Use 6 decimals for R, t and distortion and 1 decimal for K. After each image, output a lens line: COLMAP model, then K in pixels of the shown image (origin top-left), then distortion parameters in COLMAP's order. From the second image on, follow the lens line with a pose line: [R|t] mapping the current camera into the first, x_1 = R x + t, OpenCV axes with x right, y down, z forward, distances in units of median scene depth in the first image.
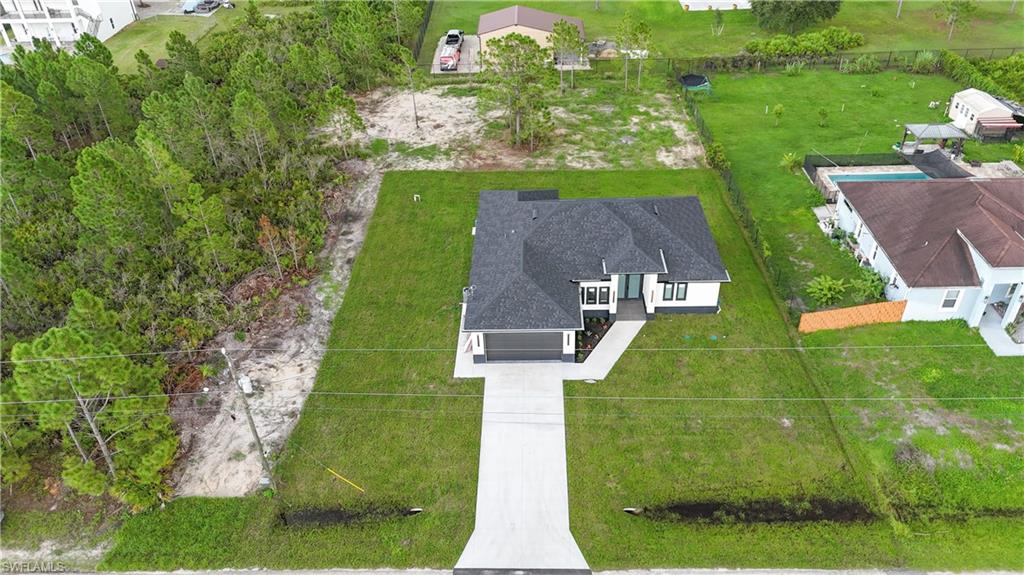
lens RADIAL K [[754.9, 0, 518.6], [0, 754.9, 293.0], [0, 0, 1]] dist [0.050509, -0.039276]
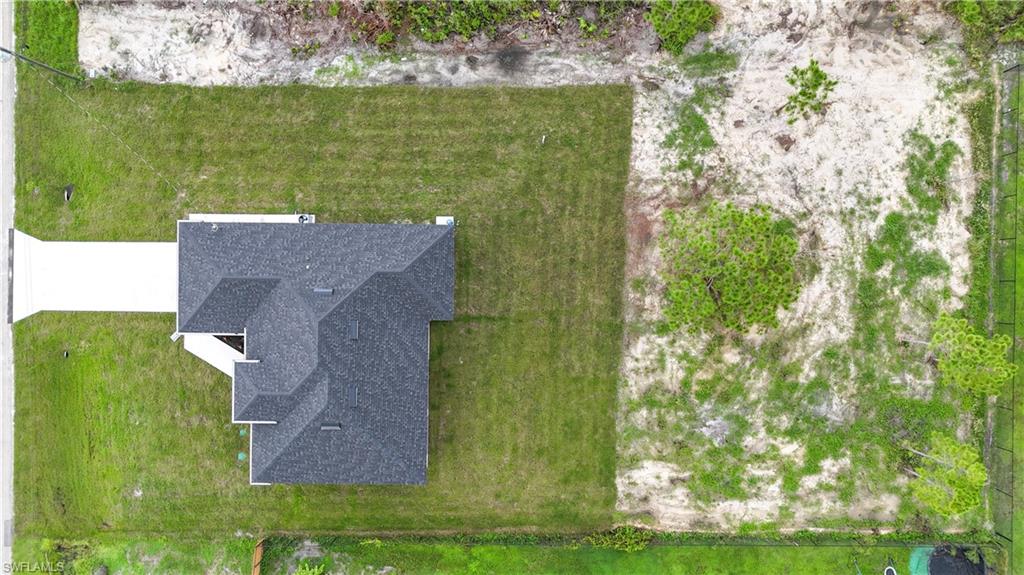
lens RADIAL K [[754.9, 0, 508.2], [0, 754.9, 286.9], [0, 0, 1]] dist [0.050509, -0.039276]
pose [[0.008215, 0.998927, 0.045583, -0.017192], [-0.555672, -0.033338, 0.830733, -0.698991], [0.831361, -0.032154, 0.554802, 0.494321]]
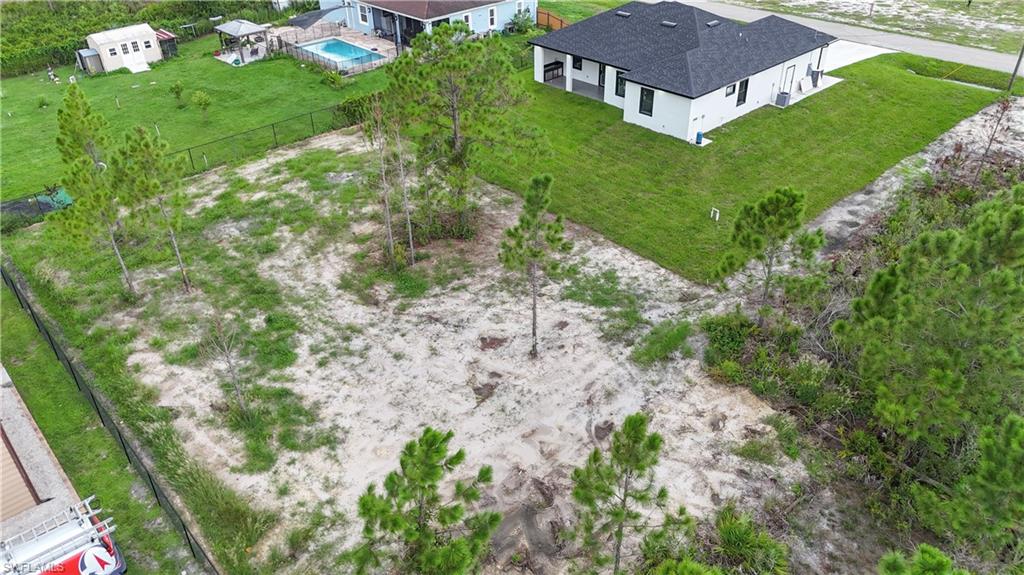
lens RADIAL K [[754.9, 0, 513.7], [0, 754.9, 293.7], [0, 0, 1]] dist [0.050509, -0.039276]
pose [[-0.686781, -0.365972, 0.628011, -0.407036], [0.457094, 0.454325, 0.764626, -0.606023], [-0.565153, 0.812190, -0.144738, 1.147836]]
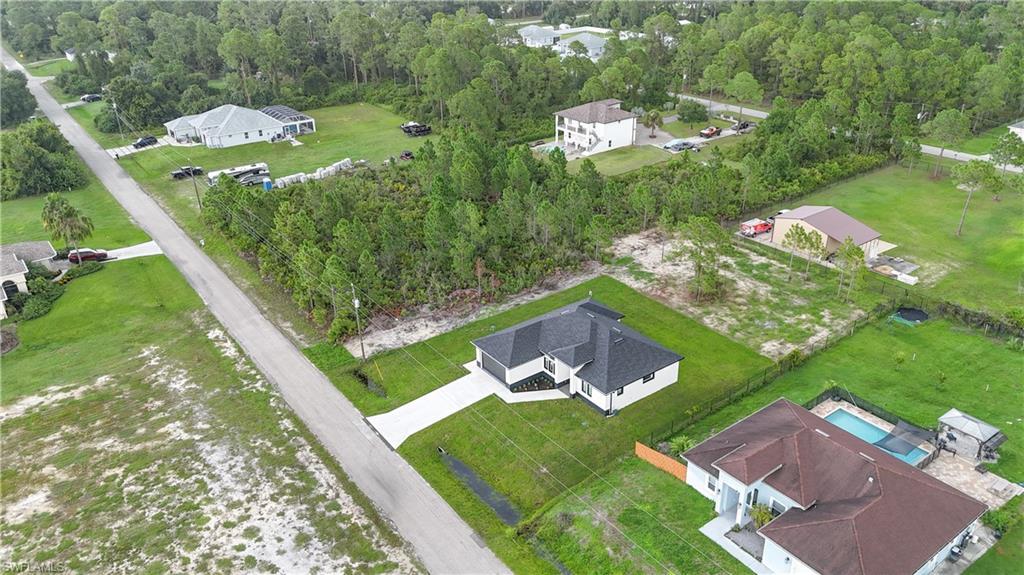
lens RADIAL K [[754.9, 0, 508.7], [0, 754.9, 283.9], [0, 0, 1]] dist [0.050509, -0.039276]
pose [[0.603917, 0.362594, -0.709796, 0.782082], [-0.462967, 0.884481, 0.057924, -0.142378], [0.648803, 0.293631, 0.702022, -0.175485]]
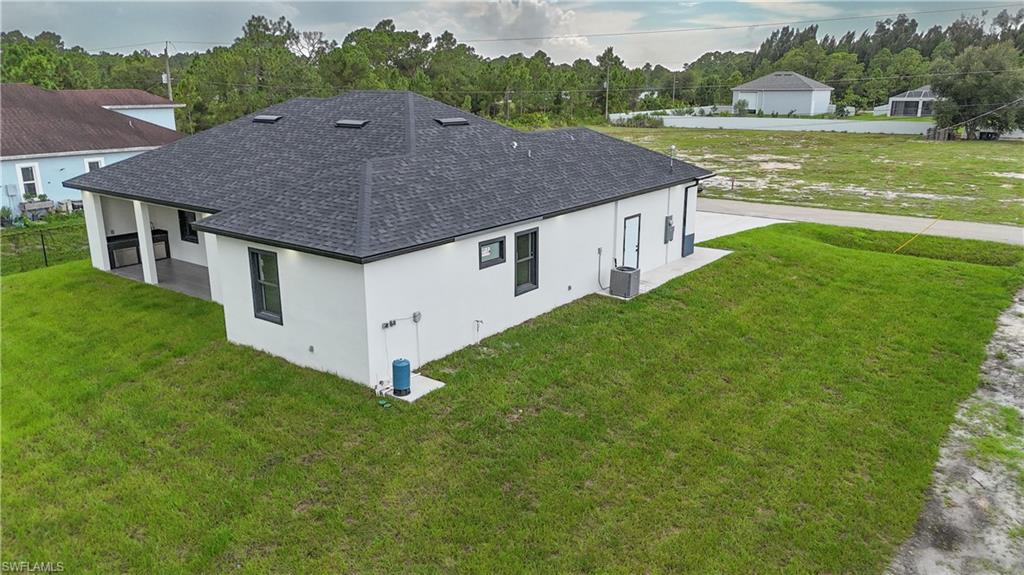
lens RADIAL K [[754.9, 0, 512.5], [0, 754.9, 289.2], [0, 0, 1]] dist [0.050509, -0.039276]
pose [[-0.805182, -0.128076, 0.579032, -0.199981], [0.366760, 0.659730, 0.655930, -0.230191], [-0.466014, 0.740509, -0.484229, 0.918417]]
